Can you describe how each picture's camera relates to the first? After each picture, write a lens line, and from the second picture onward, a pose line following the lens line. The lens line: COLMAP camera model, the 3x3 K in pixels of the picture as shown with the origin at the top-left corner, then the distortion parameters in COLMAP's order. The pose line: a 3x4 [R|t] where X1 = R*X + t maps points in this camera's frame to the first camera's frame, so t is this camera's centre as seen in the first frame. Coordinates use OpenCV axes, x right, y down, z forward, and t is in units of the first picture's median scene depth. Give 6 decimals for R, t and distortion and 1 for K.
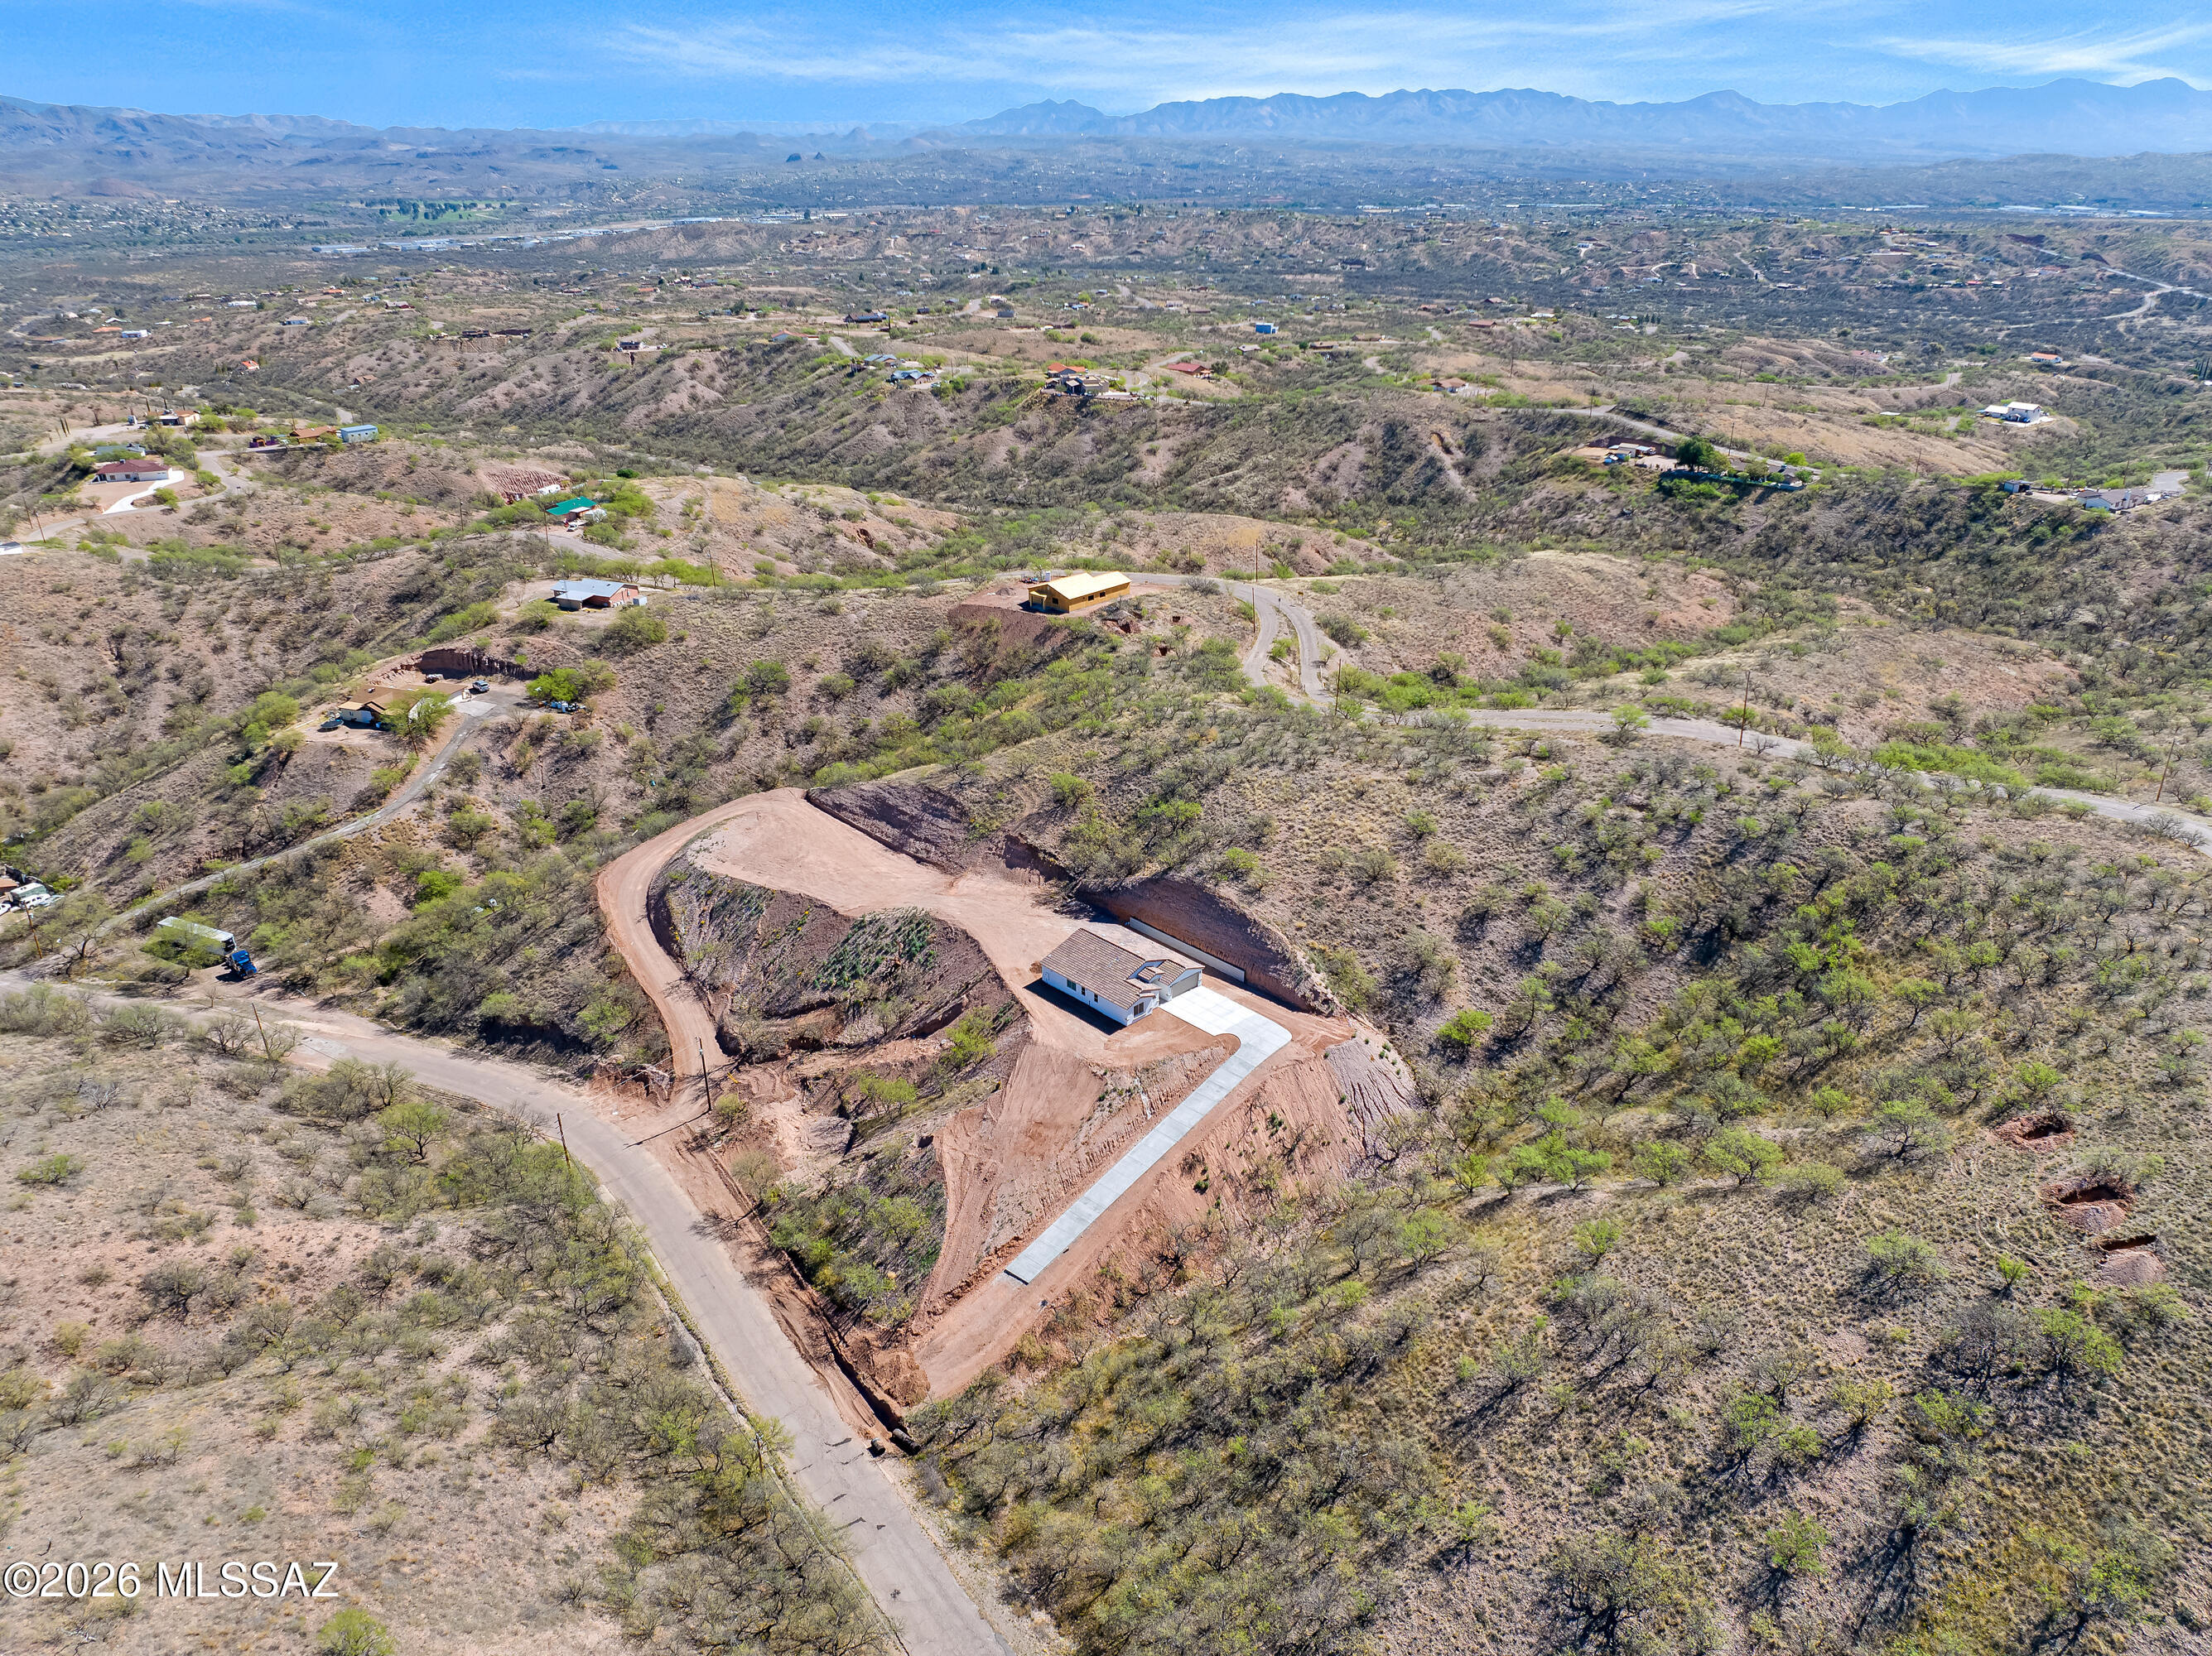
lens RADIAL K [[1554.6, 0, 1106.0], [0, 1554.6, 828.0], [0, 0, 1]] dist [-0.038885, -0.004545]
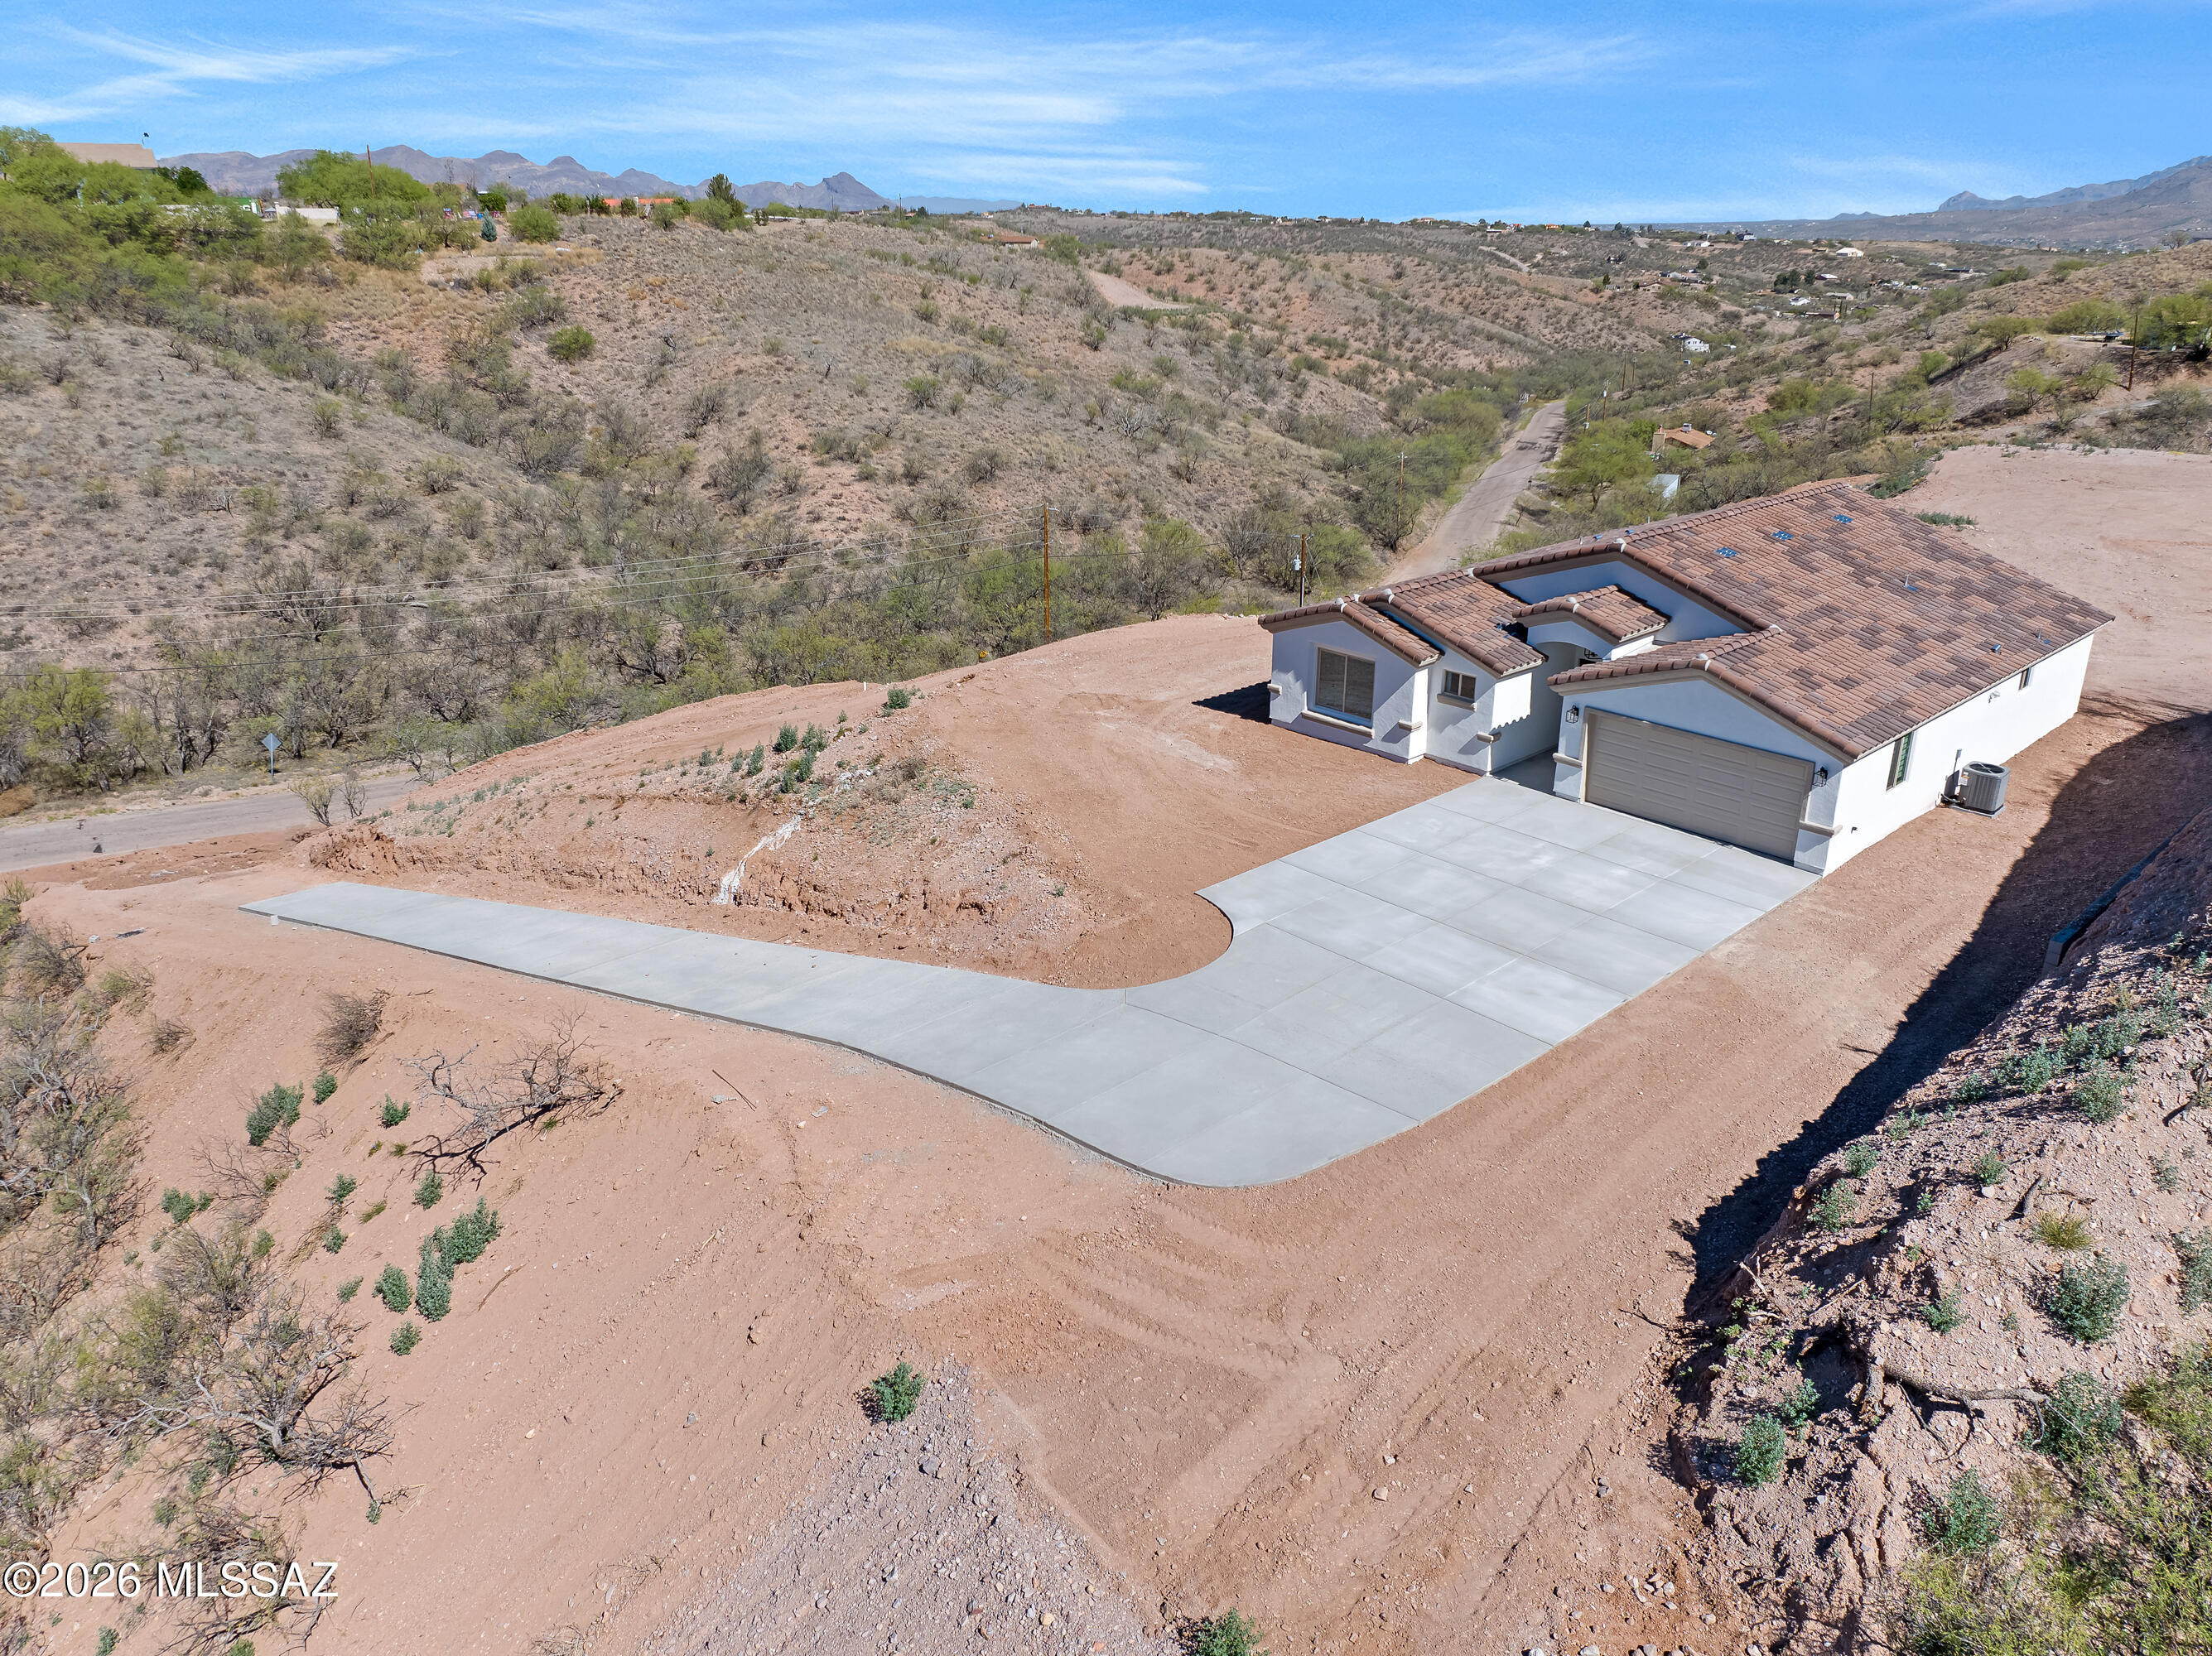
lens RADIAL K [[1554.6, 0, 1106.0], [0, 1554.6, 828.0], [0, 0, 1]] dist [-0.038885, -0.004545]
pose [[-0.016089, 0.367978, -0.929695, 0.199187], [-0.414335, 0.843772, 0.341139, 0.073268], [0.909982, 0.390694, 0.138891, 0.903443]]
